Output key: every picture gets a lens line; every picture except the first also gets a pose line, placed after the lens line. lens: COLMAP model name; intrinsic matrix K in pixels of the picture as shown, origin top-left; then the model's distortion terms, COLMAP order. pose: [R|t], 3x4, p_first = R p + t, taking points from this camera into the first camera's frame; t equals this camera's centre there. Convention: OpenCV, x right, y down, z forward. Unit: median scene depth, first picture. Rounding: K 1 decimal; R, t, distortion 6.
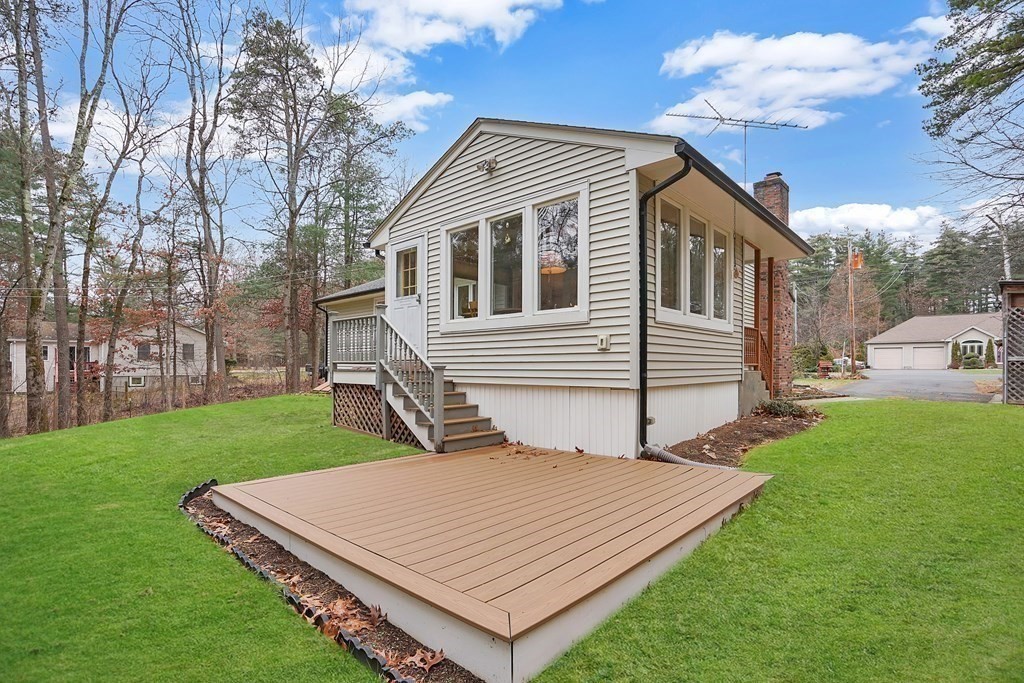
lens RADIAL K [[489.8, 0, 540.2], [0, 489.8, 345.7], [0, 0, 1]] dist [-0.043182, 0.000117]
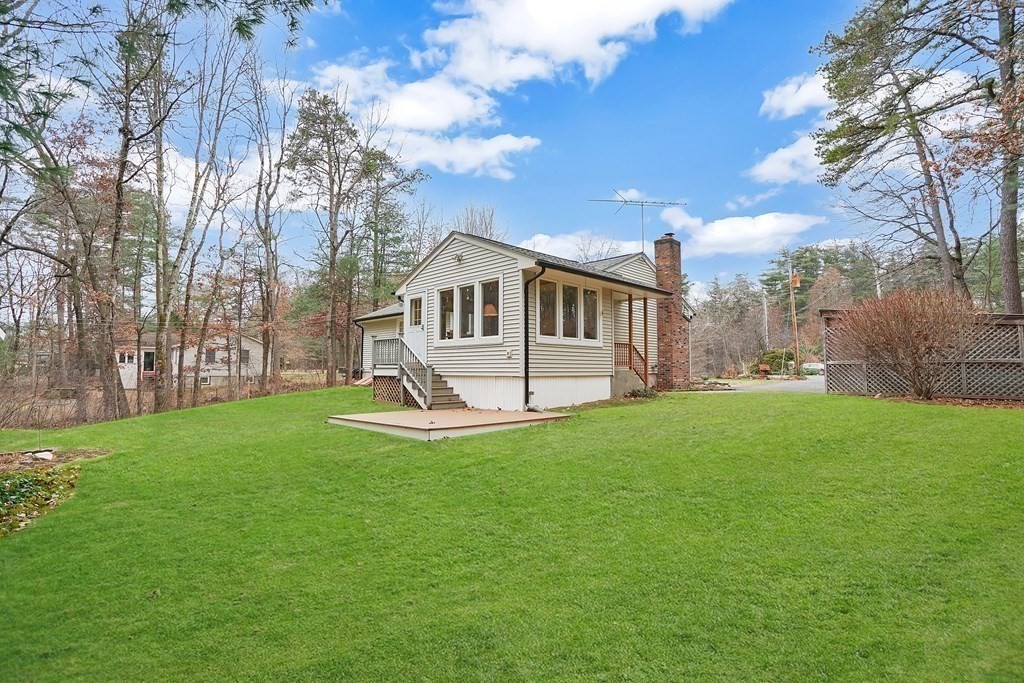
lens RADIAL K [[475.2, 0, 516.2], [0, 475.2, 325.7], [0, 0, 1]] dist [-0.041738, 0.017044]
pose [[0.996704, -0.003849, -0.081031, 0.209847], [-0.000415, 0.998619, -0.052541, -0.012320], [0.081122, 0.052401, 0.995326, -0.621730]]
